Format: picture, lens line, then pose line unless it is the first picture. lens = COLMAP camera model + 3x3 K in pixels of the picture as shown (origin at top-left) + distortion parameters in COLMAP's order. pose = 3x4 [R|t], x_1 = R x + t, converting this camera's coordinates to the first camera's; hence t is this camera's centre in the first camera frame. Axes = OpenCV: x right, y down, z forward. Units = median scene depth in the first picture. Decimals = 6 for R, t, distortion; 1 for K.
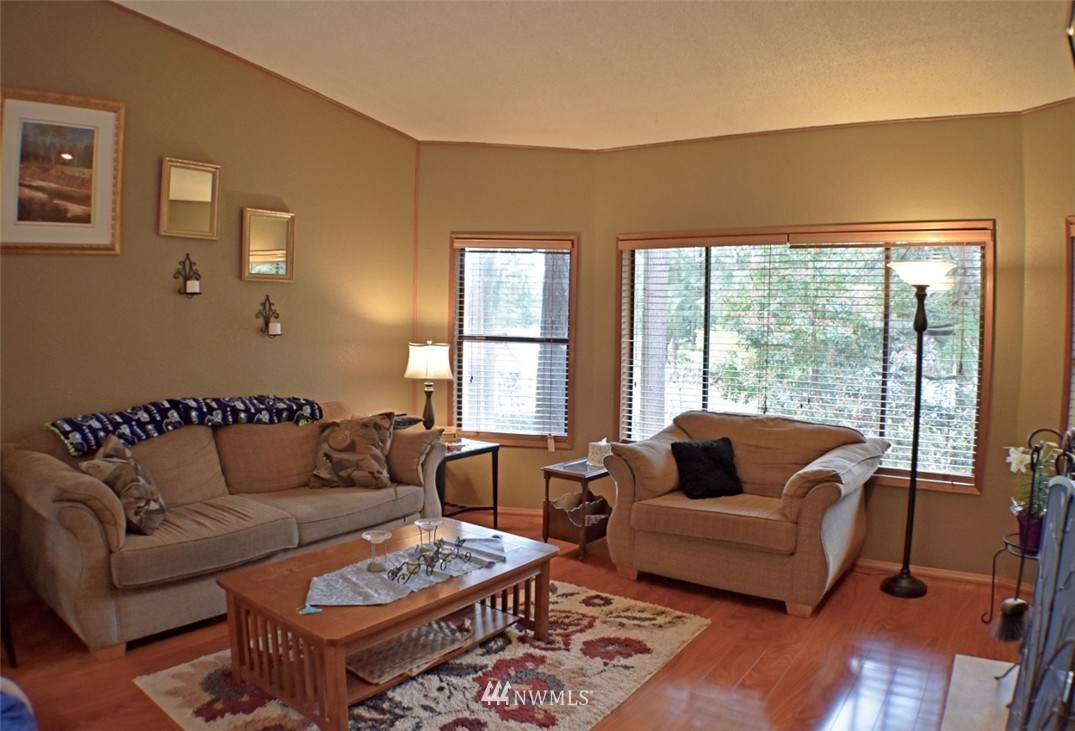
lens RADIAL K [[700.0, 0, 537.5], [0, 700.0, 365.5], [0, 0, 1]] dist [-0.219006, 0.045687]
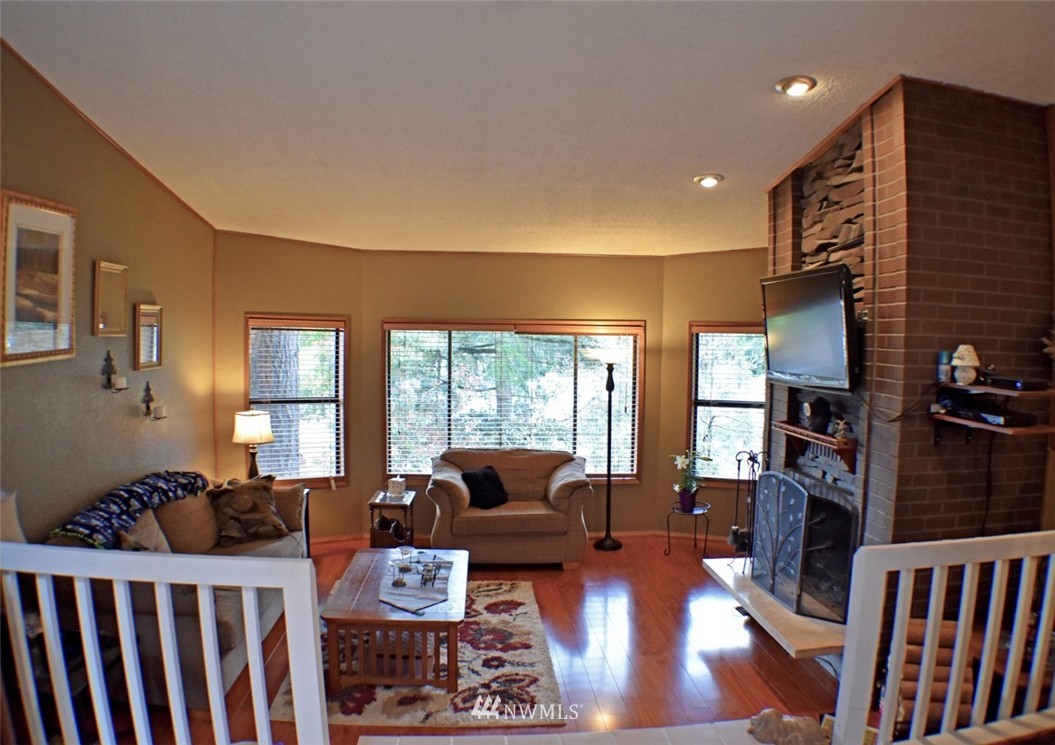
lens RADIAL K [[695.7, 0, 527.5], [0, 695.7, 372.5], [0, 0, 1]] dist [-0.192979, 0.005376]
pose [[0.772279, -0.037010, 0.634205, -0.680616], [0.039742, 0.999161, 0.009913, -0.120662], [-0.634039, 0.017549, 0.773102, -0.237345]]
